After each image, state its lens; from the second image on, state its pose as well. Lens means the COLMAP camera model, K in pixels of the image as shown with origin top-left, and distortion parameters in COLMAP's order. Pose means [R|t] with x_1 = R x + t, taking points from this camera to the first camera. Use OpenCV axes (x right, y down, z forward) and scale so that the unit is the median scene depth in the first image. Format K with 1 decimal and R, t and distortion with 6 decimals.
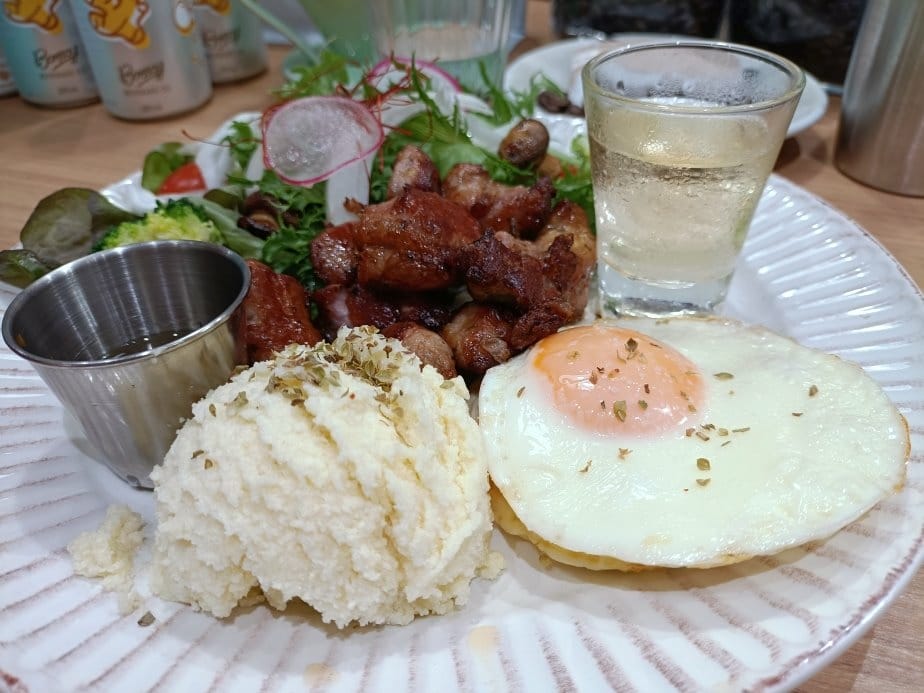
lens RADIAL K [[754.5, 0, 457.3], [0, 754.5, 344.6], [0, 0, 1]] dist [-0.006127, -0.013265]
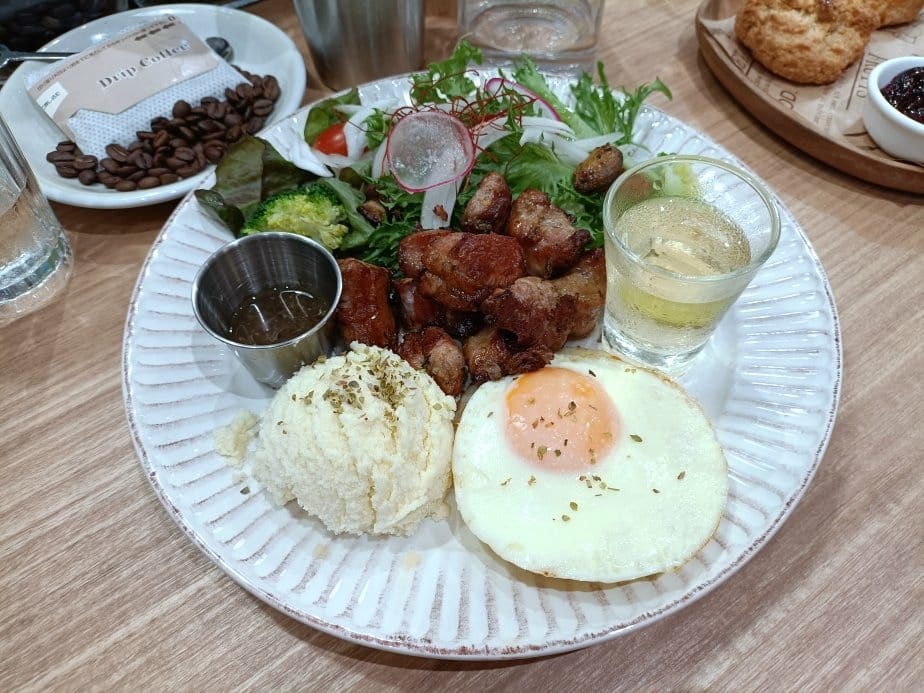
lens RADIAL K [[758.6, 0, 444.6], [0, 758.6, 348.4], [0, 0, 1]] dist [0.068520, -0.005457]
pose [[0.941432, 0.275687, -0.194170, 0.295228], [-0.195427, 0.915337, 0.352089, -0.665550], [0.274797, -0.293522, 0.915605, -0.449177]]
